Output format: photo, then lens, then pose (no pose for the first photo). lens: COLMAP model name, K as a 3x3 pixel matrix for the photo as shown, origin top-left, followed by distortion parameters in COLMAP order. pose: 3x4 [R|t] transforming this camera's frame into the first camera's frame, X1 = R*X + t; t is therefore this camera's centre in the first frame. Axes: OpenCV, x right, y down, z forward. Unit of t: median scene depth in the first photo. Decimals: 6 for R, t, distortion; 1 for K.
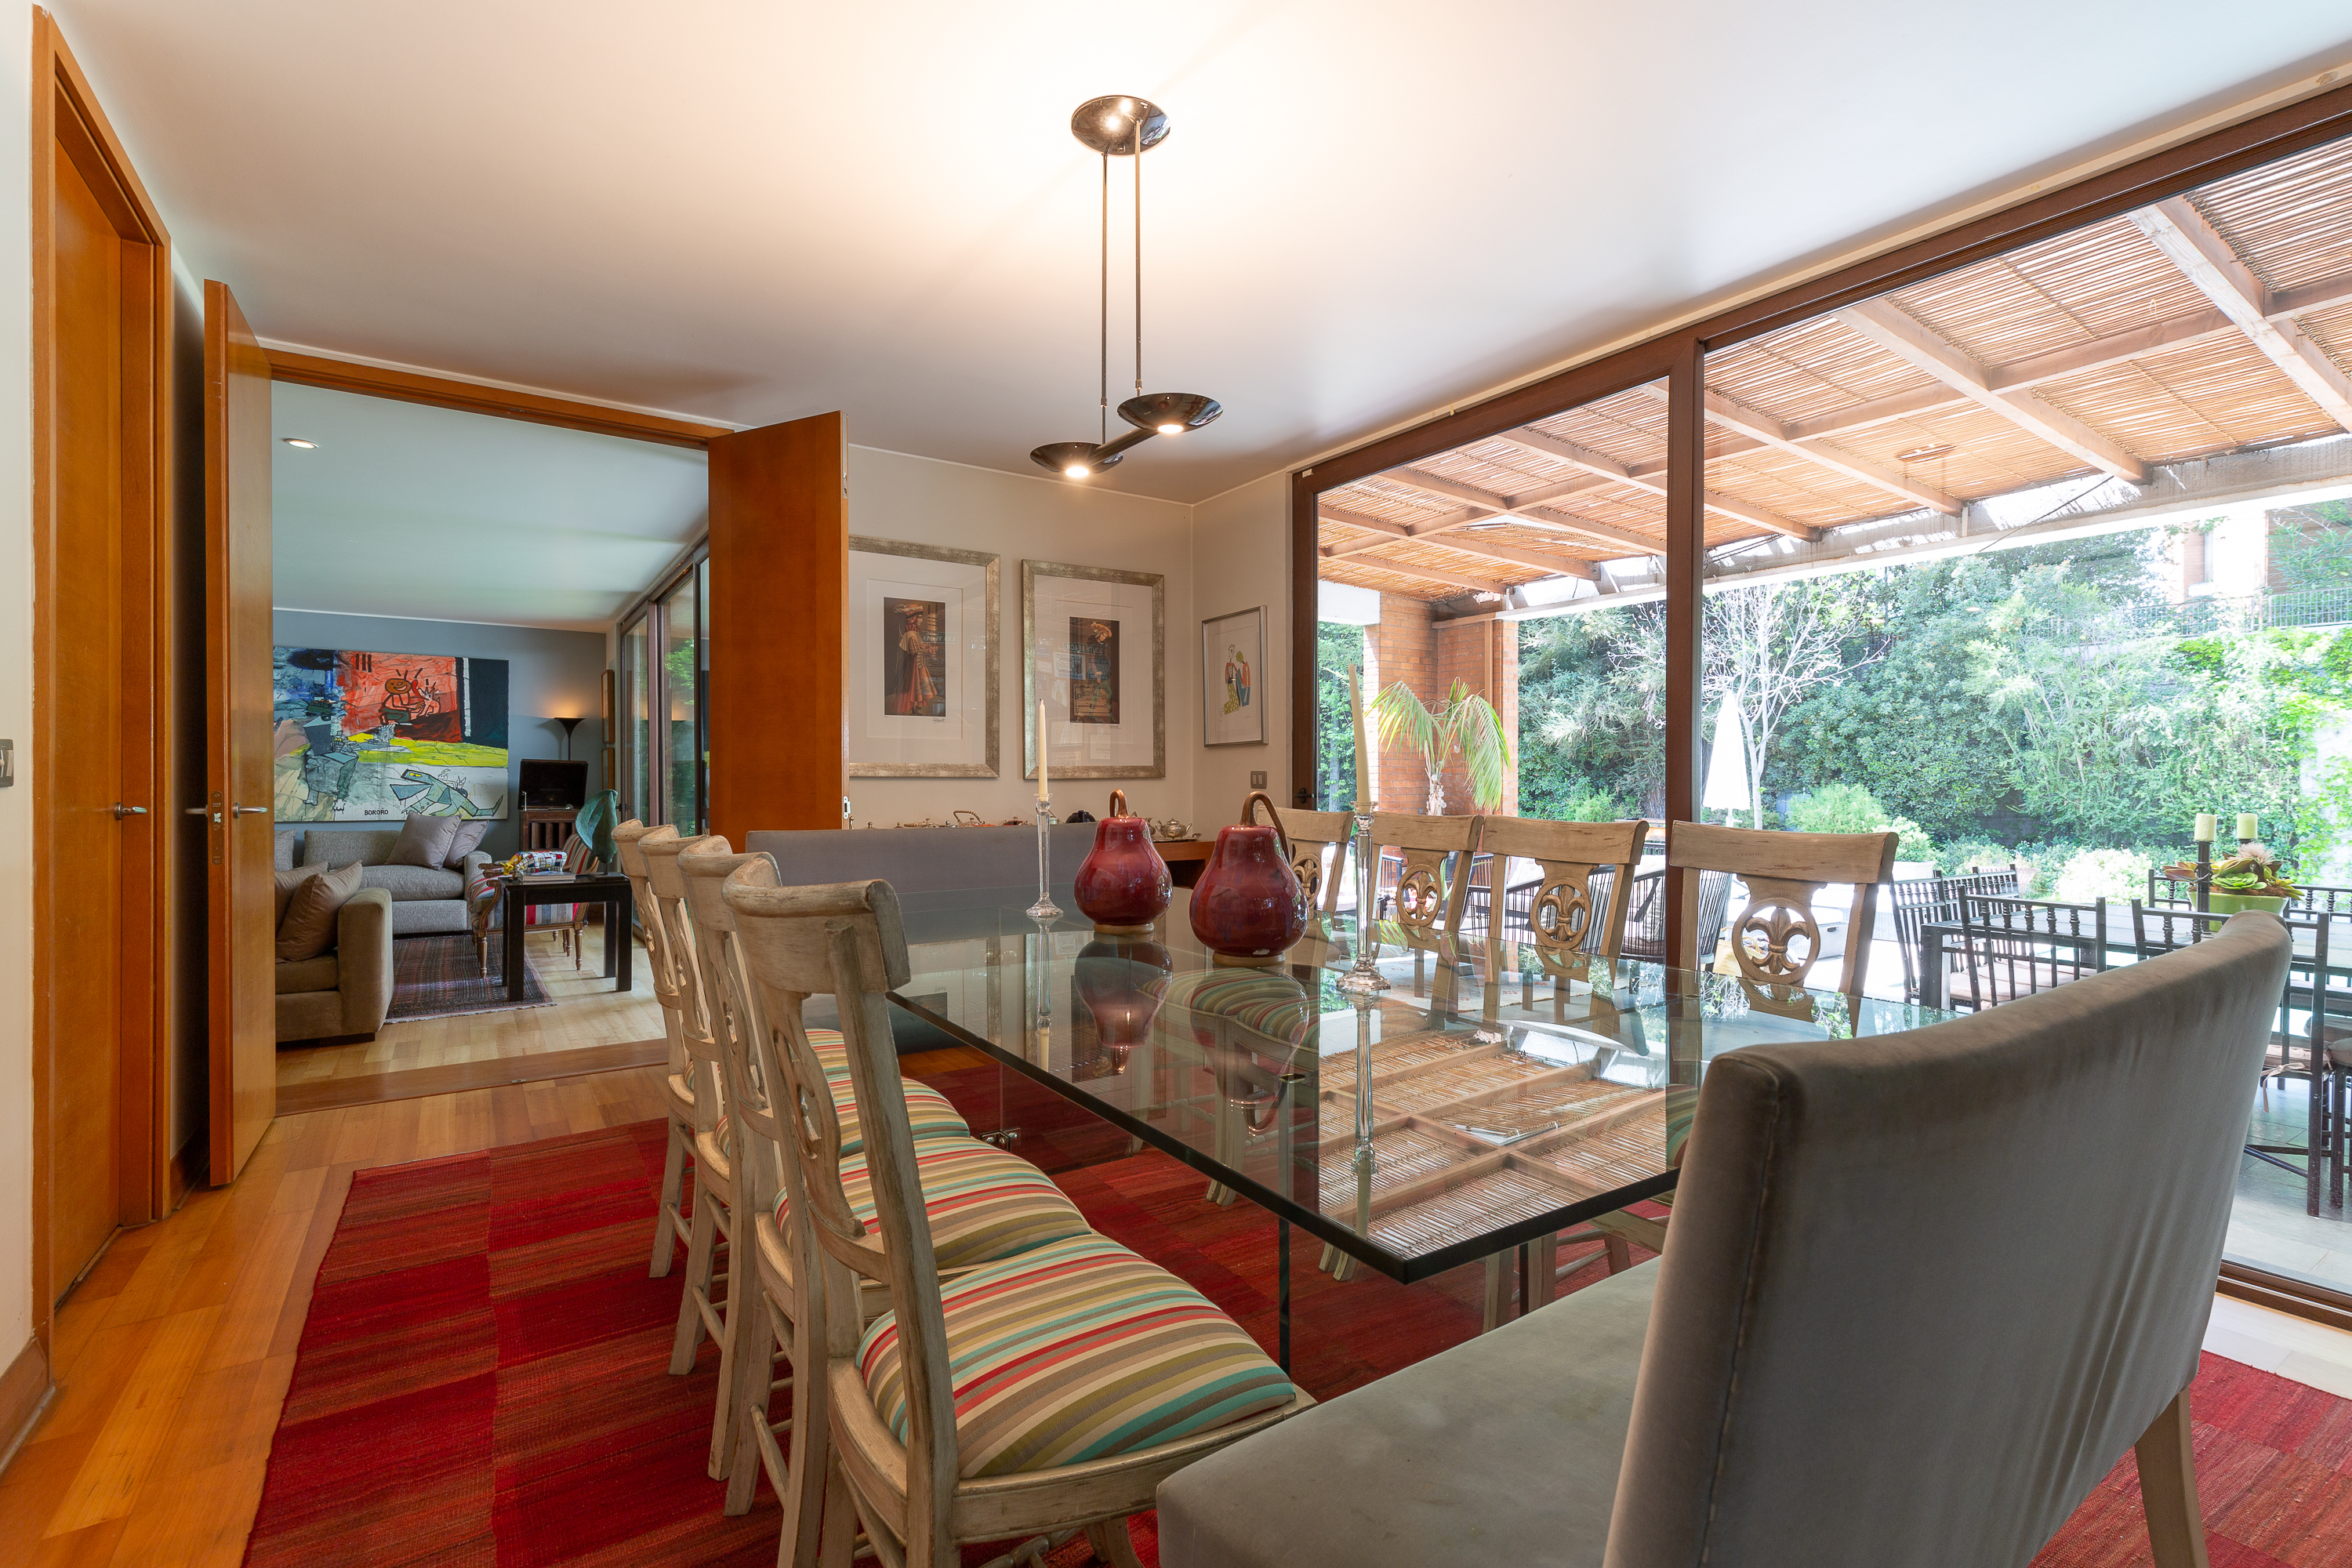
lens RADIAL K [[1080.5, 0, 1176.6], [0, 1080.5, 789.1], [0, 0, 1]] dist [0.012388, -0.000242]
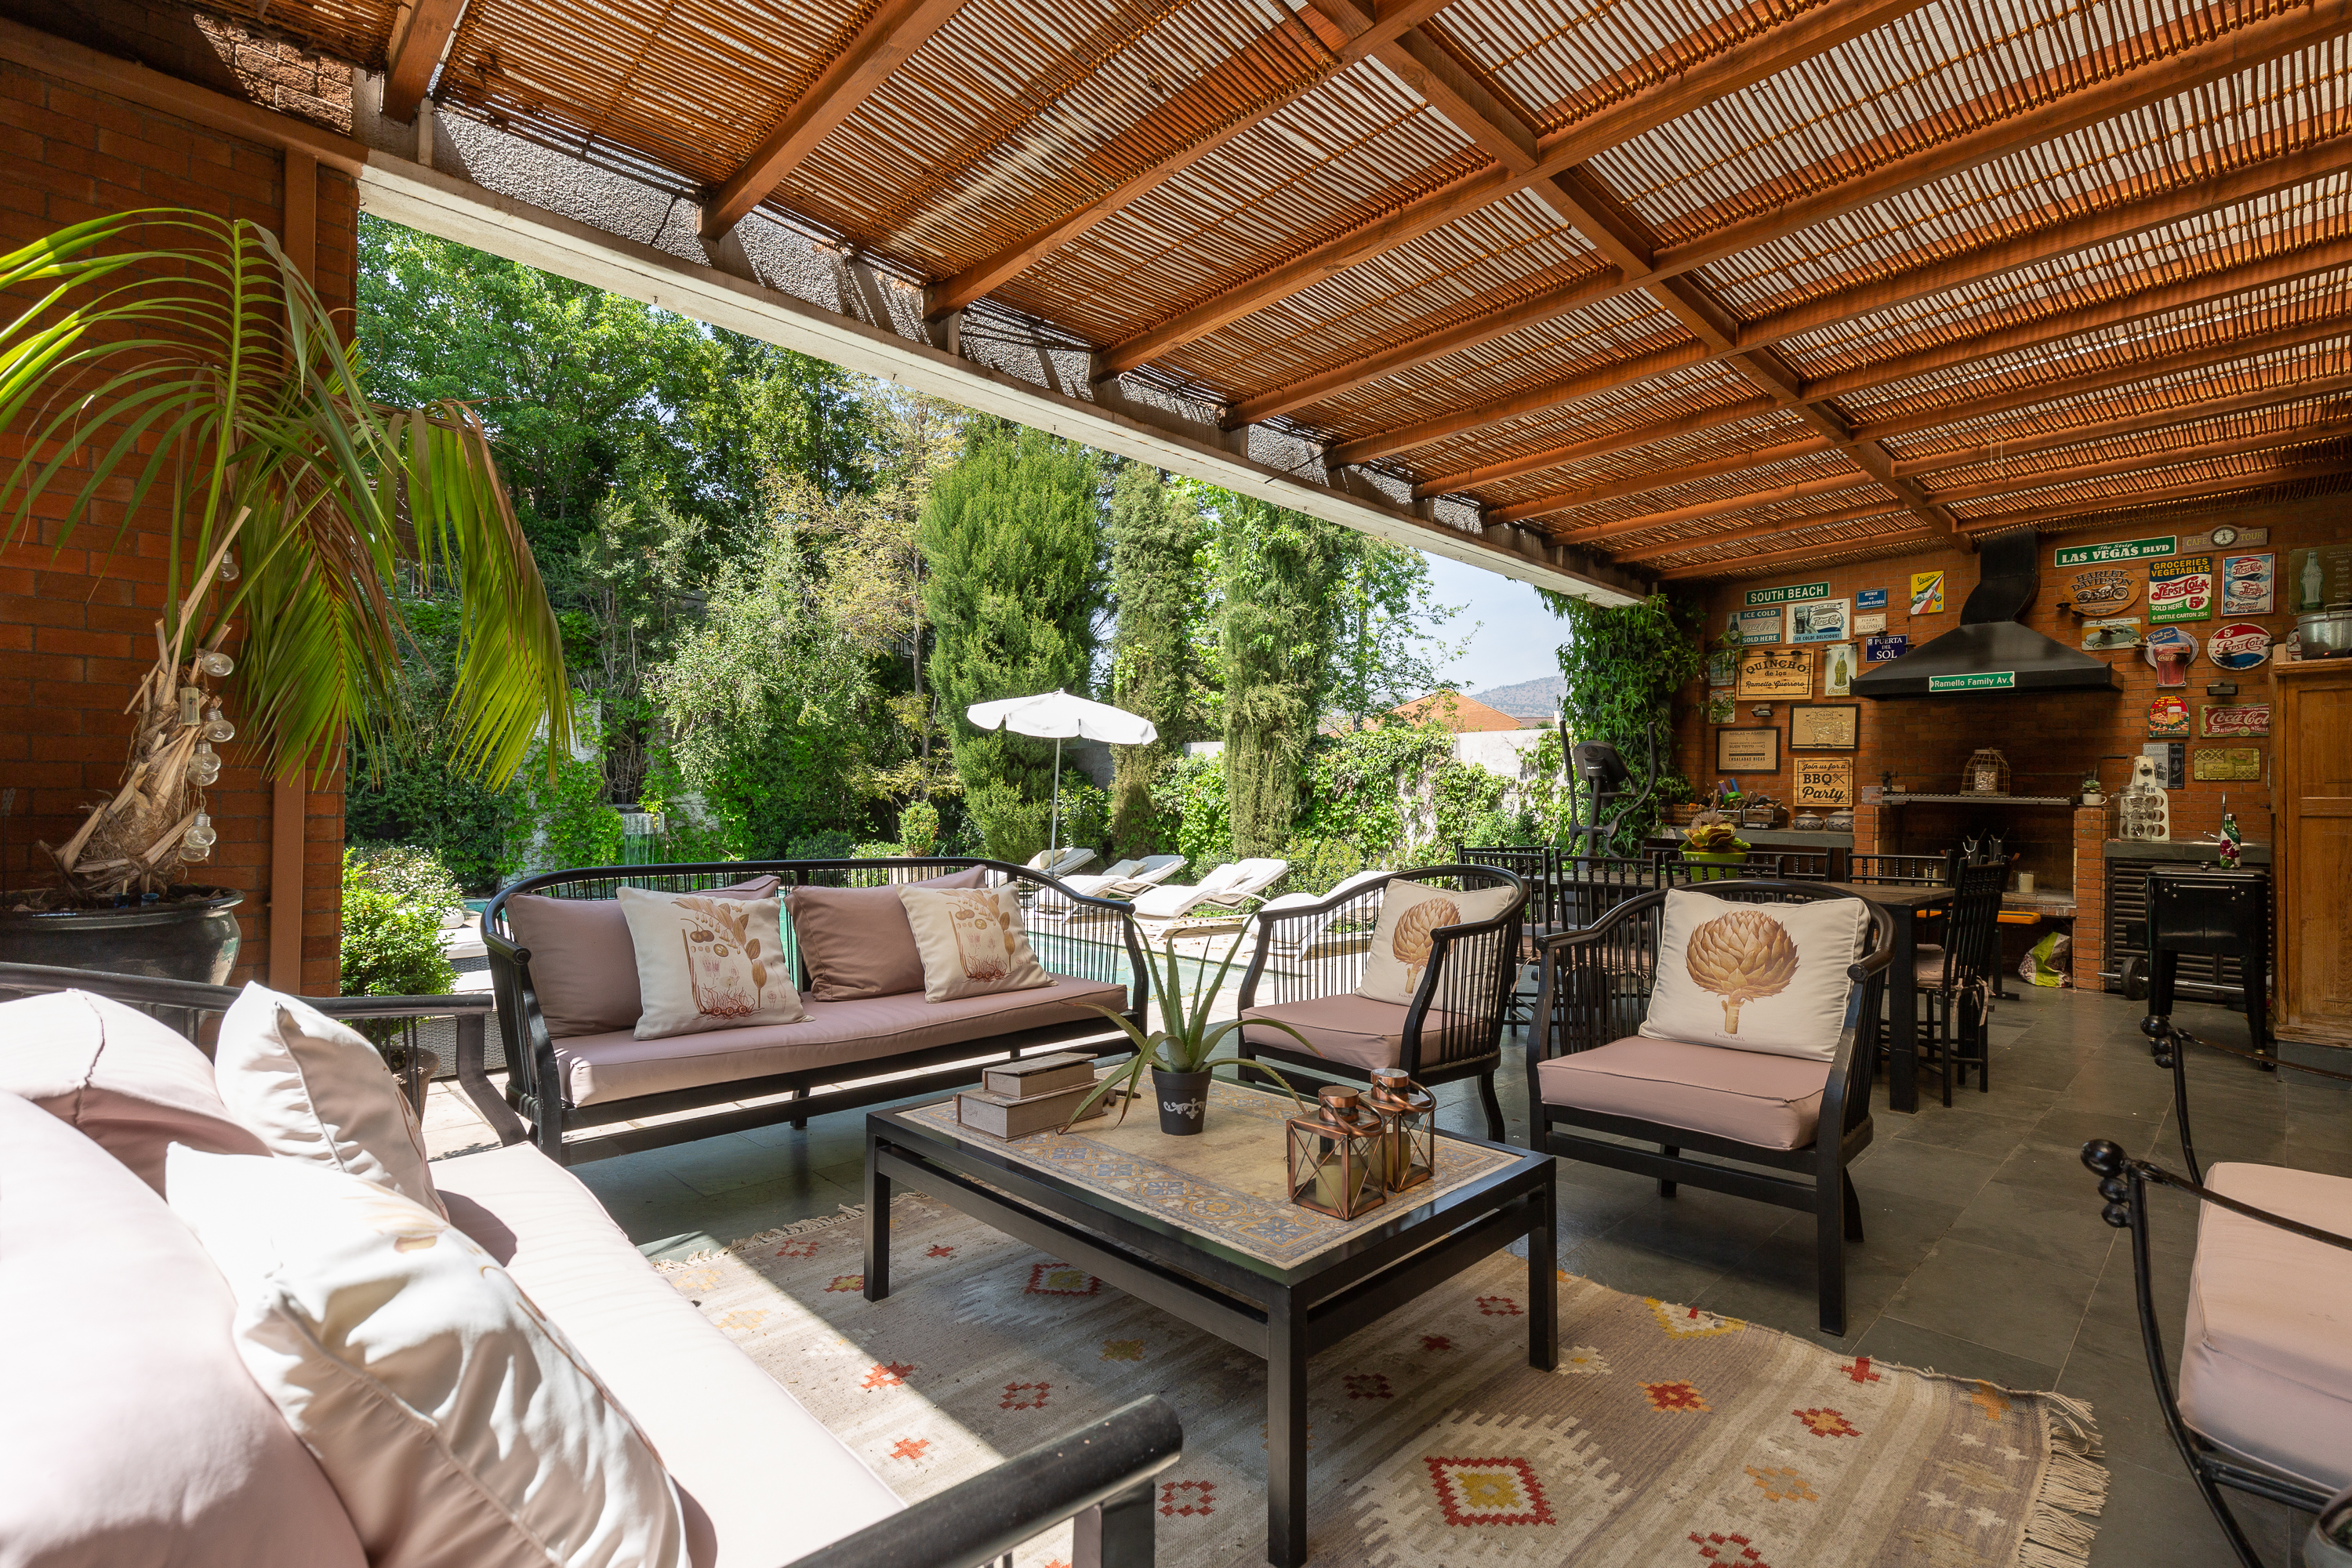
lens RADIAL K [[1080.5, 0, 1166.6], [0, 1080.5, 777.9], [0, 0, 1]] dist [0.012388, -0.000242]
pose [[-0.140028, 0.019011, 0.989965, 0.003629], [-0.003959, 0.999797, -0.019760, 0.018042], [-0.990140, -0.006686, -0.139924, 0.486260]]
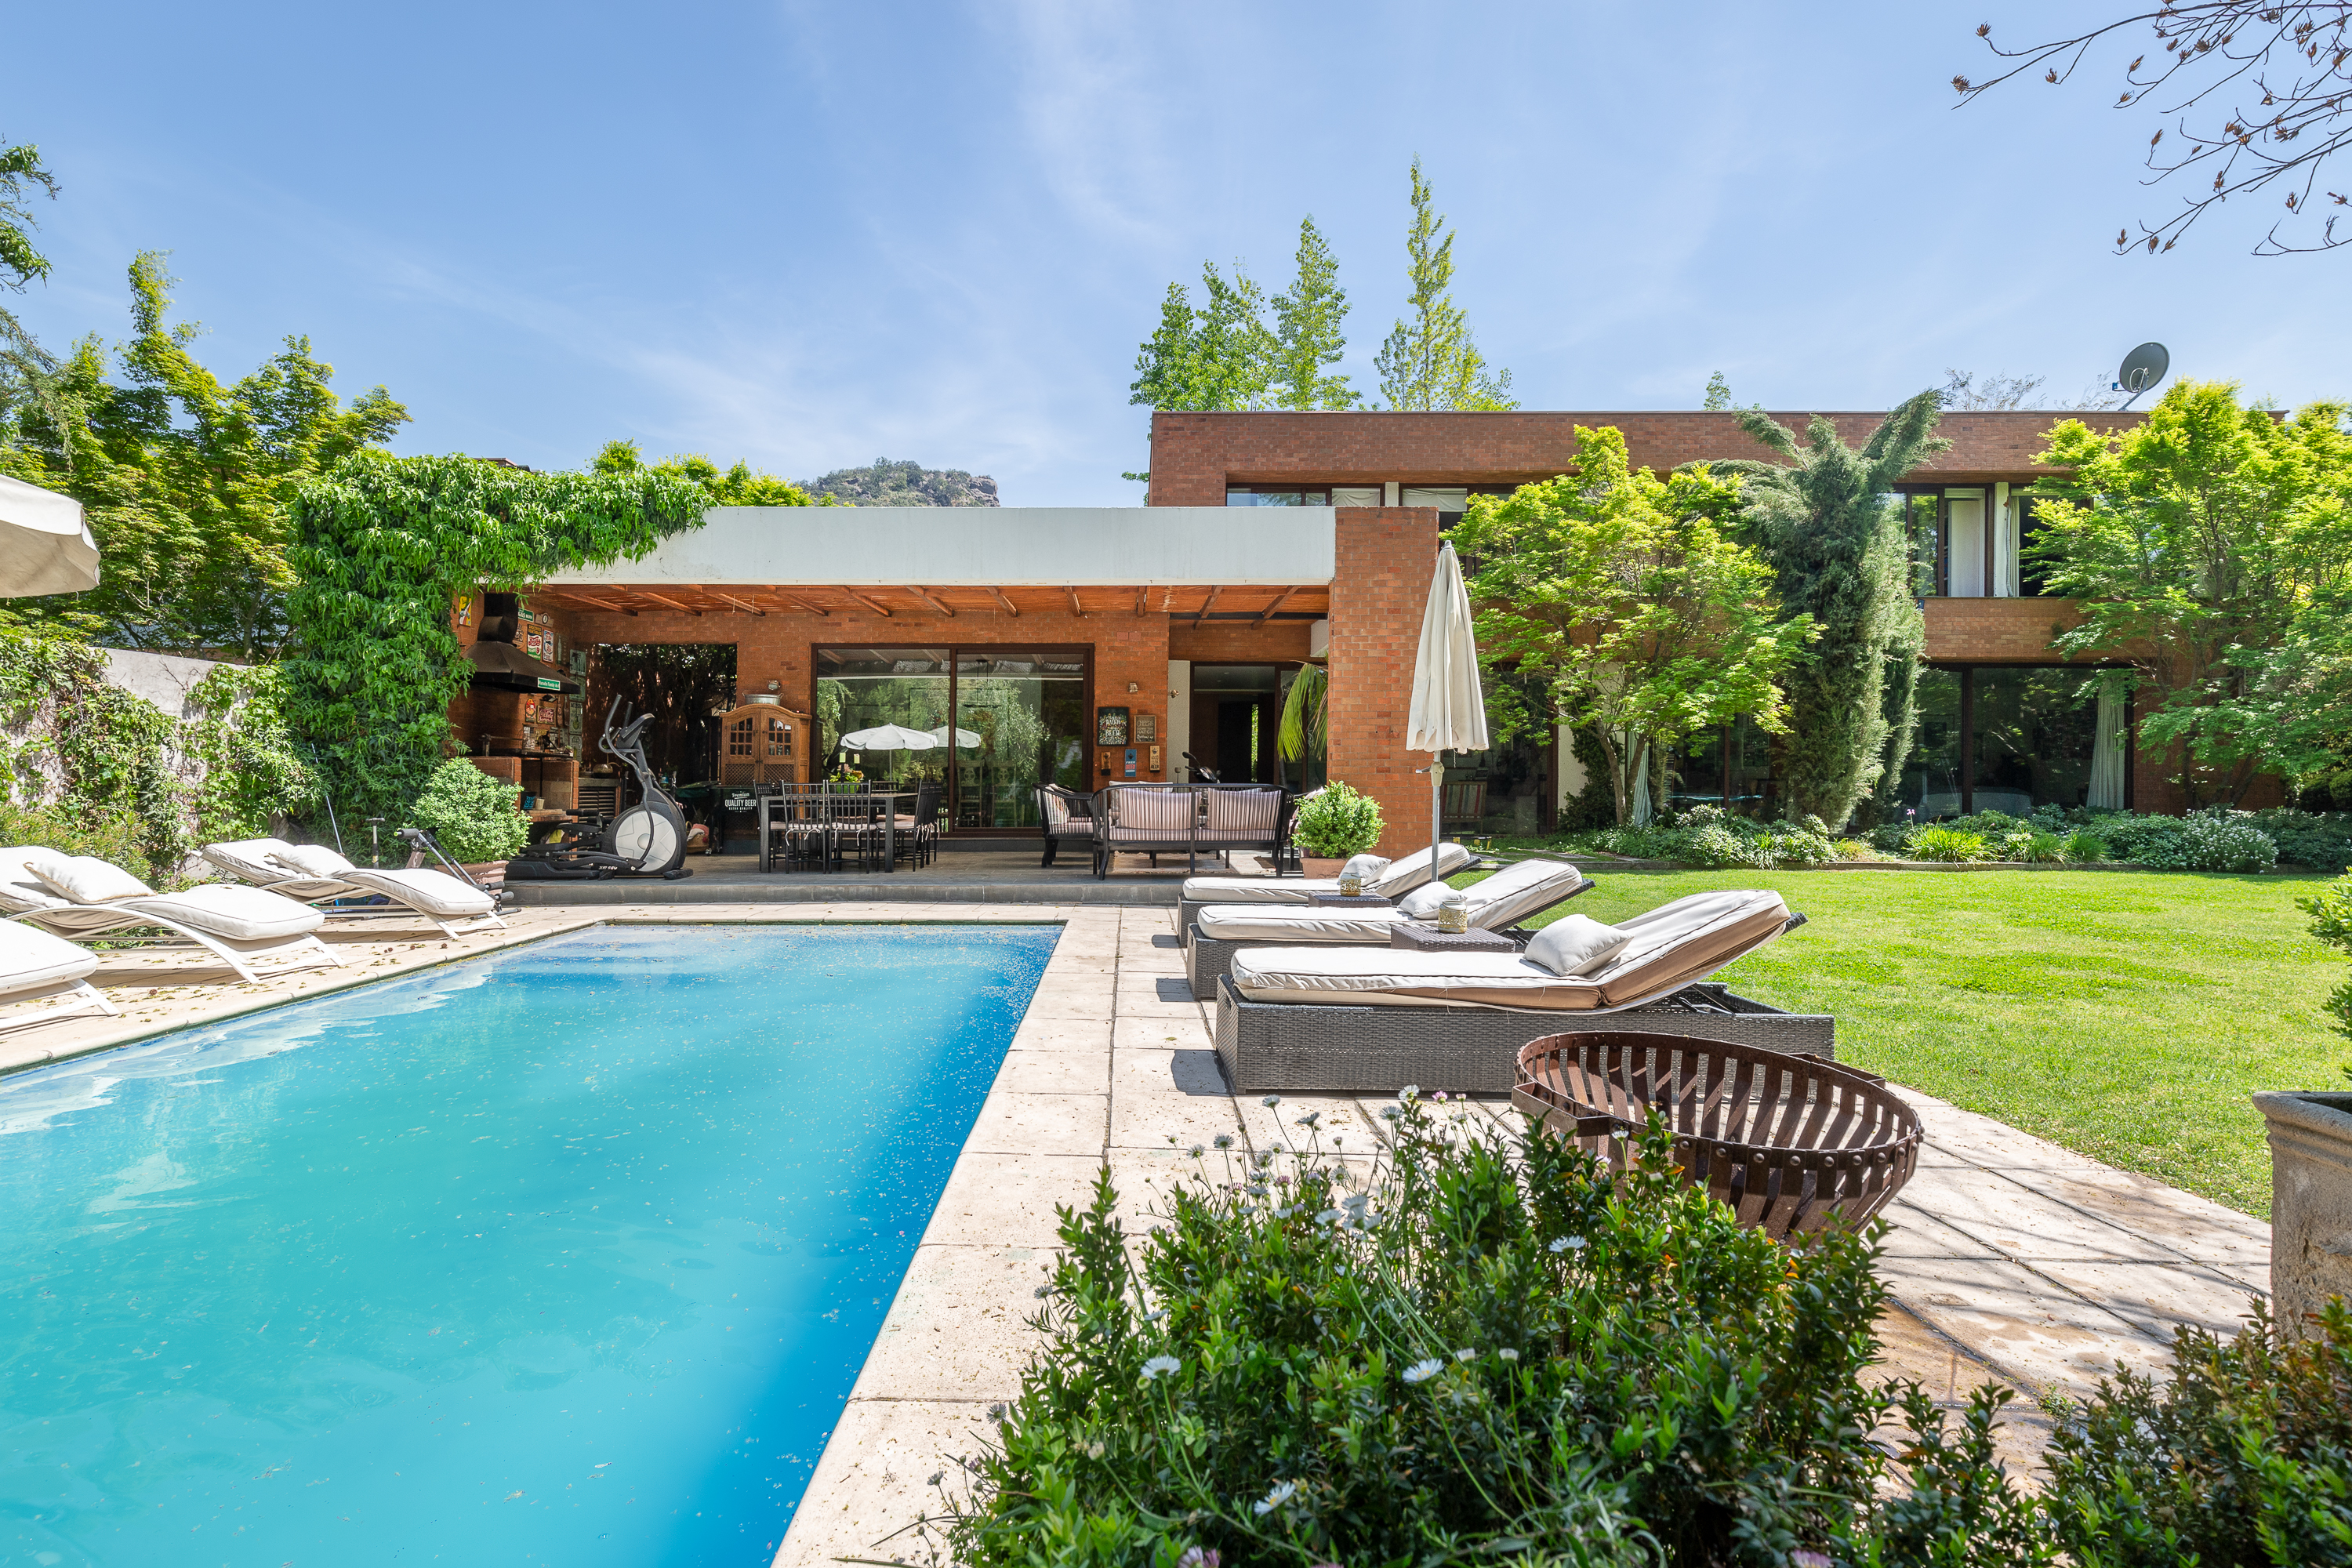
lens RADIAL K [[1080.5, 0, 1161.5], [0, 1080.5, 780.1], [0, 0, 1]] dist [0.012388, -0.000242]
pose [[-0.577984, -0.001888, -0.816046, 0.759257], [-0.003474, 0.999994, 0.000147, 0.032431], [0.816041, 0.002920, -0.577987, 0.862172]]
